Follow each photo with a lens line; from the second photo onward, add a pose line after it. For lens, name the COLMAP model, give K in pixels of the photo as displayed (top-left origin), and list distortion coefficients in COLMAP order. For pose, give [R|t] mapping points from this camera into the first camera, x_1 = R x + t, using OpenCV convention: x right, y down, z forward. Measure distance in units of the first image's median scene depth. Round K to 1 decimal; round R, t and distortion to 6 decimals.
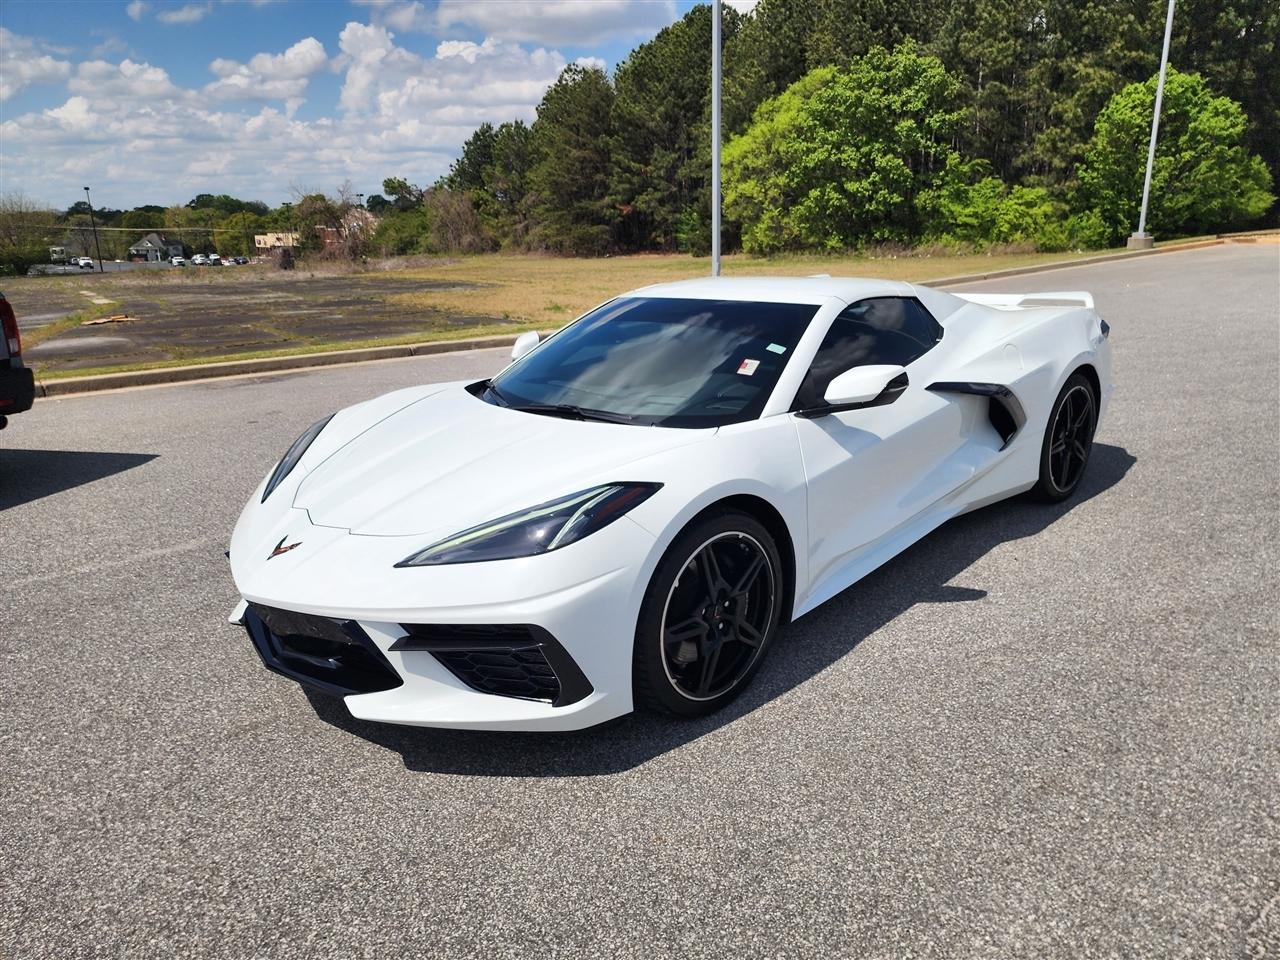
lens RADIAL K [[858.1, 0, 666.7], [0, 858.1, 472.3], [0, 0, 1]] dist [0.062599, -0.053369]
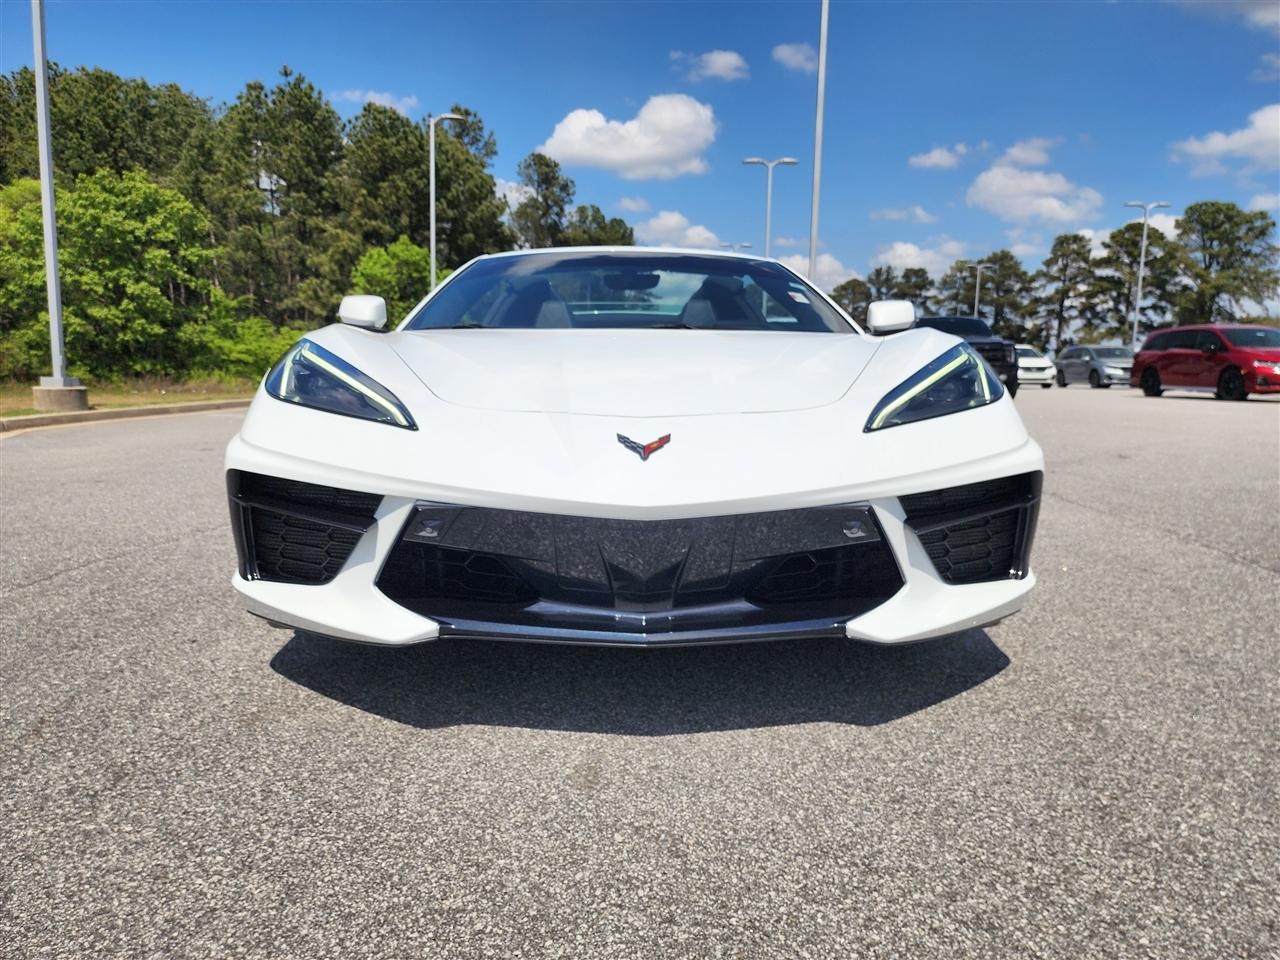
lens RADIAL K [[858.1, 0, 596.0], [0, 858.1, 518.0], [0, 0, 1]] dist [0.062599, -0.053369]
pose [[0.691354, -0.072815, 0.718838, -0.098798], [0.167261, 0.984012, -0.061190, 0.018343], [-0.702890, 0.162538, 0.692479, 0.064058]]
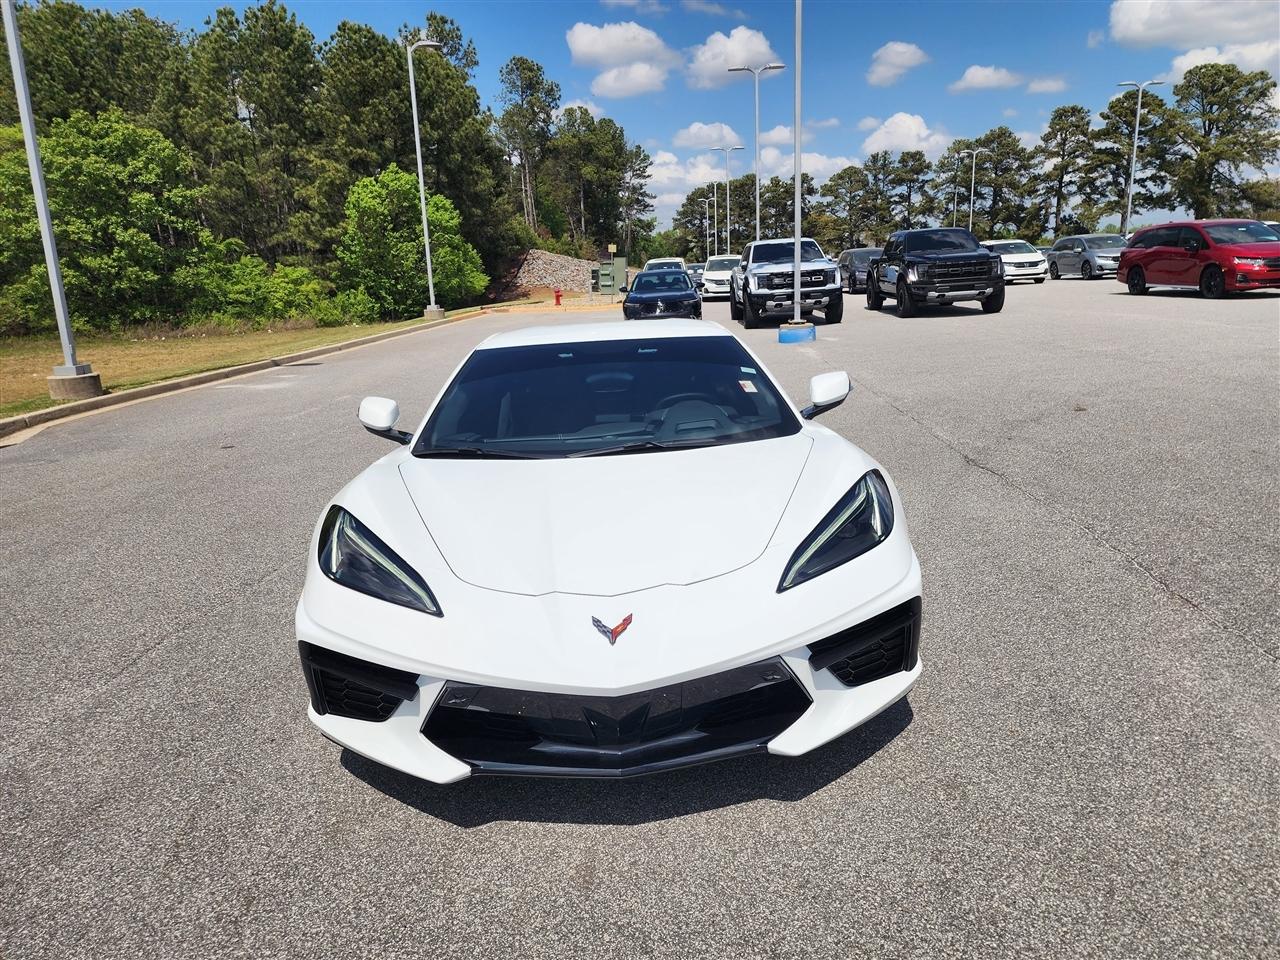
lens RADIAL K [[858.1, 0, 615.5], [0, 858.1, 492.8], [0, 0, 1]] dist [0.062599, -0.053369]
pose [[0.676791, -0.179964, 0.713839, -0.109176], [0.227228, 0.973381, 0.029961, -0.007278], [-0.700229, 0.141928, 0.699668, 0.041578]]
